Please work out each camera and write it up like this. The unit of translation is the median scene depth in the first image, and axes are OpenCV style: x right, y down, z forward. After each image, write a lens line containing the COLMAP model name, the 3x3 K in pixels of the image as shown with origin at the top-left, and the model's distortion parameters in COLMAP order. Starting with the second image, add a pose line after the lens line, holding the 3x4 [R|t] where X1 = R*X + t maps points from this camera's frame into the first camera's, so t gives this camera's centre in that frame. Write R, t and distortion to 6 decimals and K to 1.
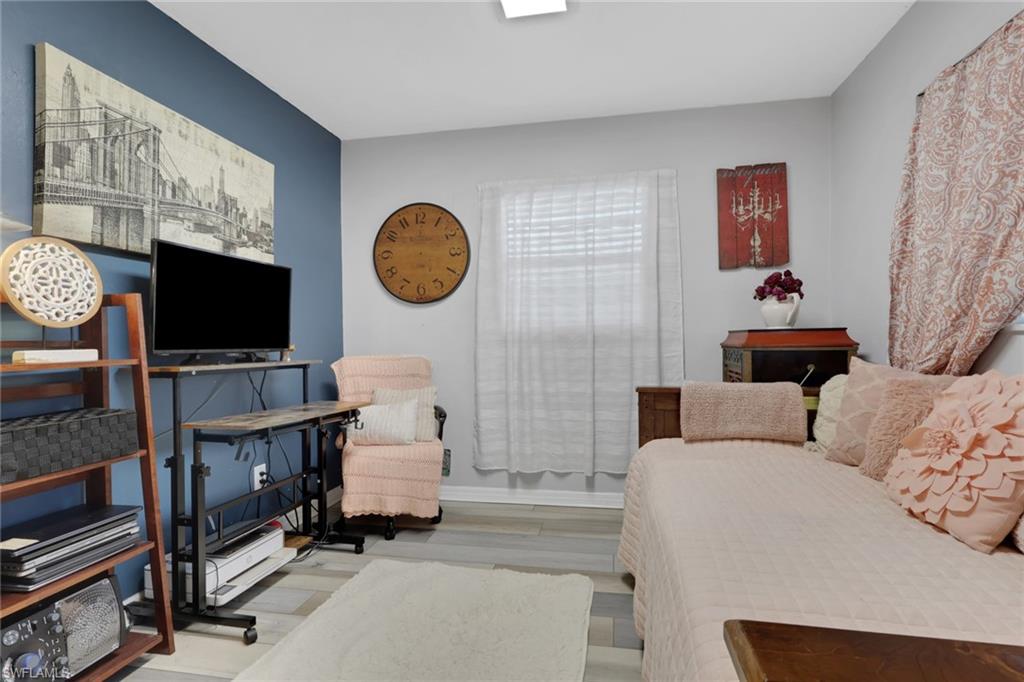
lens RADIAL K [[492.9, 0, 518.1], [0, 492.9, 338.8], [0, 0, 1]] dist [-0.001993, 0.000119]
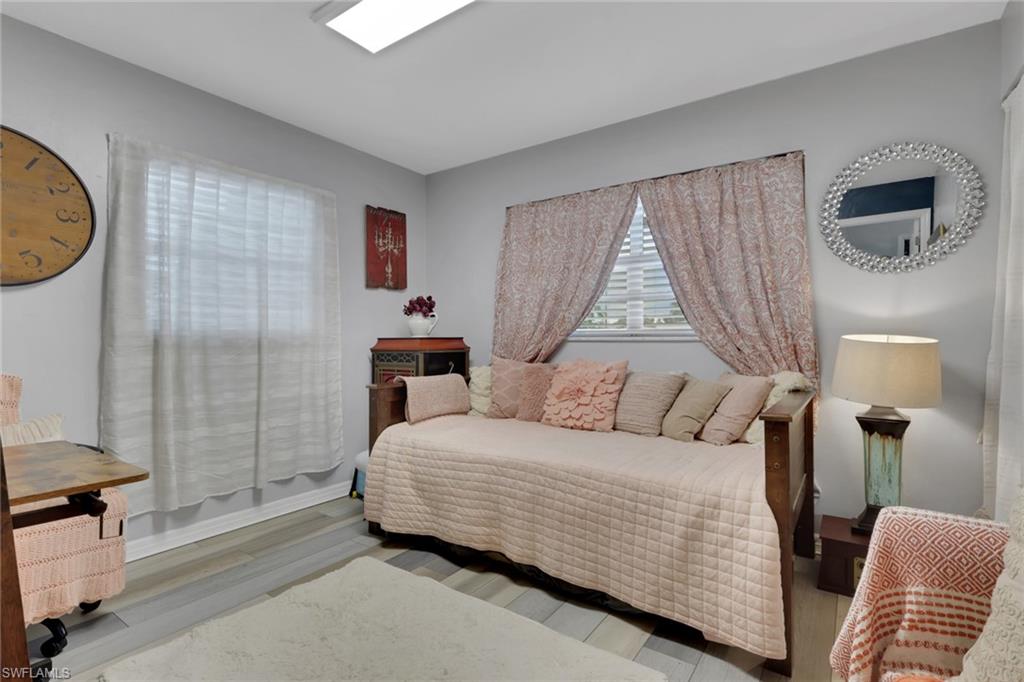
lens RADIAL K [[492.9, 0, 518.3], [0, 492.9, 340.4], [0, 0, 1]] dist [-0.001993, 0.000119]
pose [[0.404446, 0.011299, 0.914492, -0.558828], [0.000600, 0.999920, -0.012620, 0.005353], [-0.914562, 0.005653, 0.404407, 0.171046]]
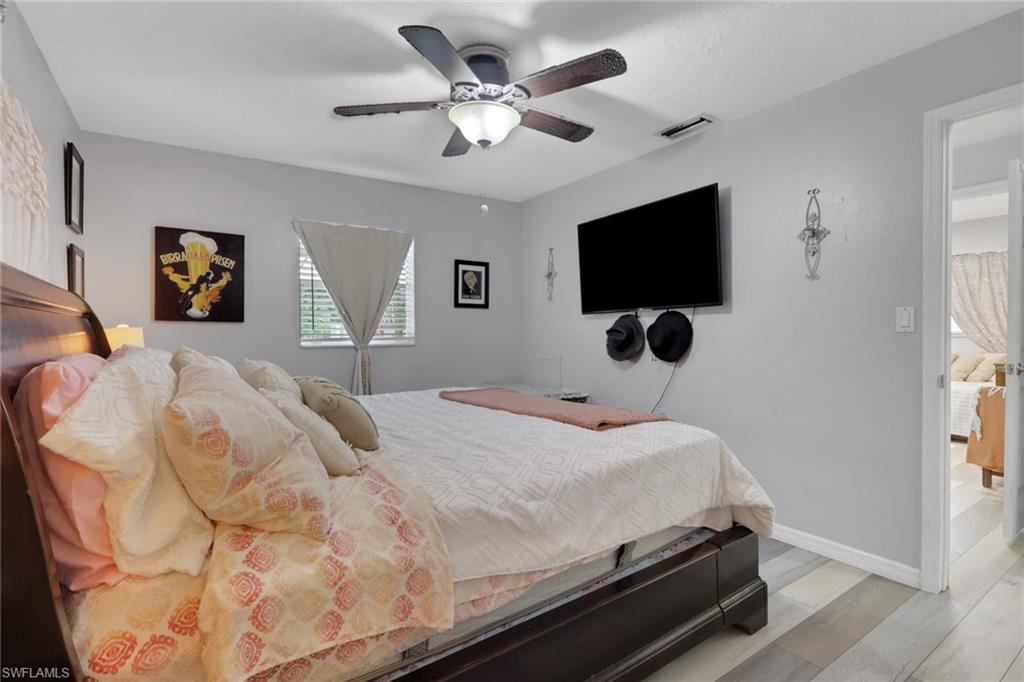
lens RADIAL K [[492.9, 0, 517.5], [0, 492.9, 339.5], [0, 0, 1]] dist [-0.001993, 0.000119]
pose [[0.699037, -0.003518, 0.715077, -2.191173], [-0.004668, 0.999944, 0.009483, -0.004752], [-0.715070, -0.009967, 0.698982, 0.142058]]
